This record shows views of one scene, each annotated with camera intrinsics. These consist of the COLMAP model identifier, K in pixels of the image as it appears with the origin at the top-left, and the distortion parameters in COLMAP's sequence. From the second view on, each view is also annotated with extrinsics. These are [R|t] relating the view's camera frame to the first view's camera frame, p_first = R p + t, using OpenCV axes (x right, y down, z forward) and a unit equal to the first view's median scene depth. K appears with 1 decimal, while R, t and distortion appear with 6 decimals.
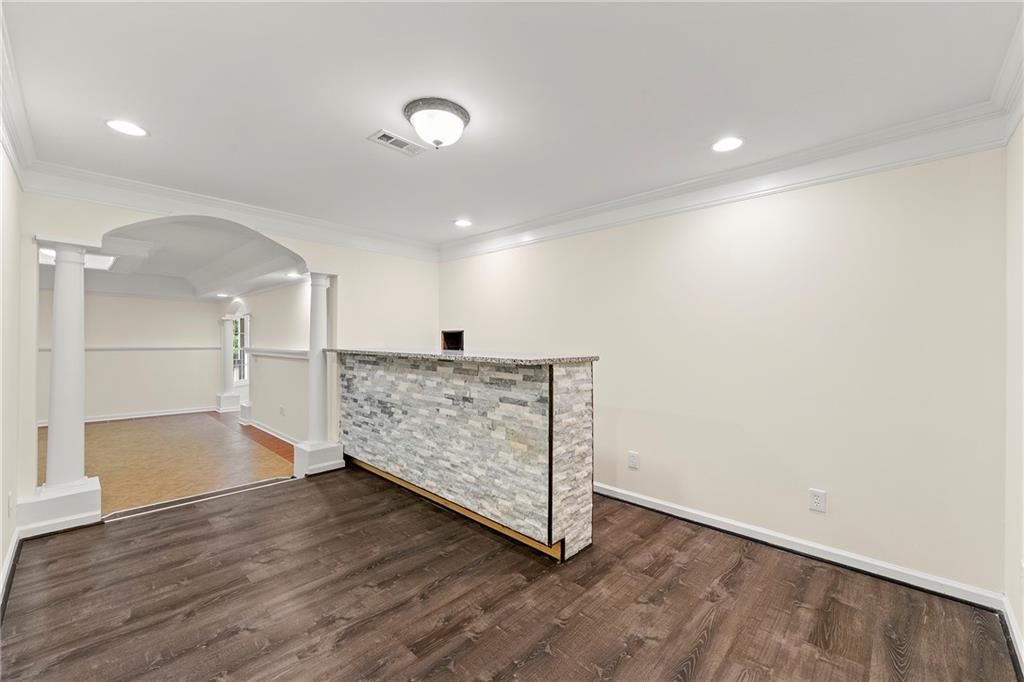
lens RADIAL K [[414.0, 0, 512.6], [0, 414.0, 340.3], [0, 0, 1]] dist [0.001153, -0.000001]
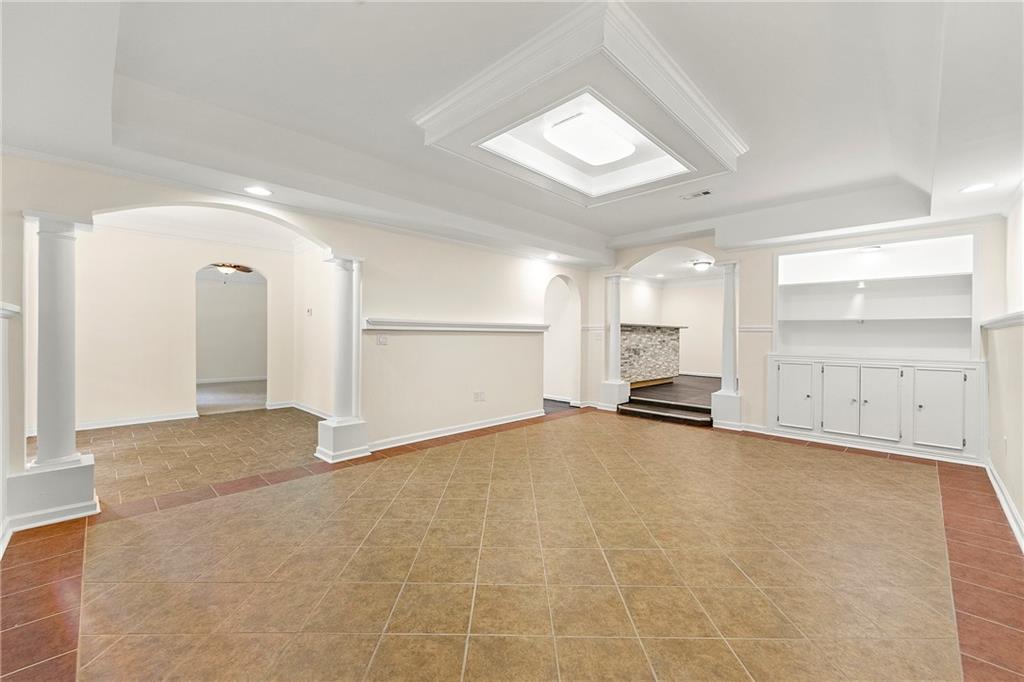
lens RADIAL K [[414.0, 0, 512.6], [0, 414.0, 340.3], [0, 0, 1]] dist [0.001153, -0.000001]
pose [[0.012456, -0.012491, 0.999844, -2.504807], [-0.002696, 0.999918, 0.012526, 0.083324], [-0.999919, -0.002852, 0.012421, 1.659634]]
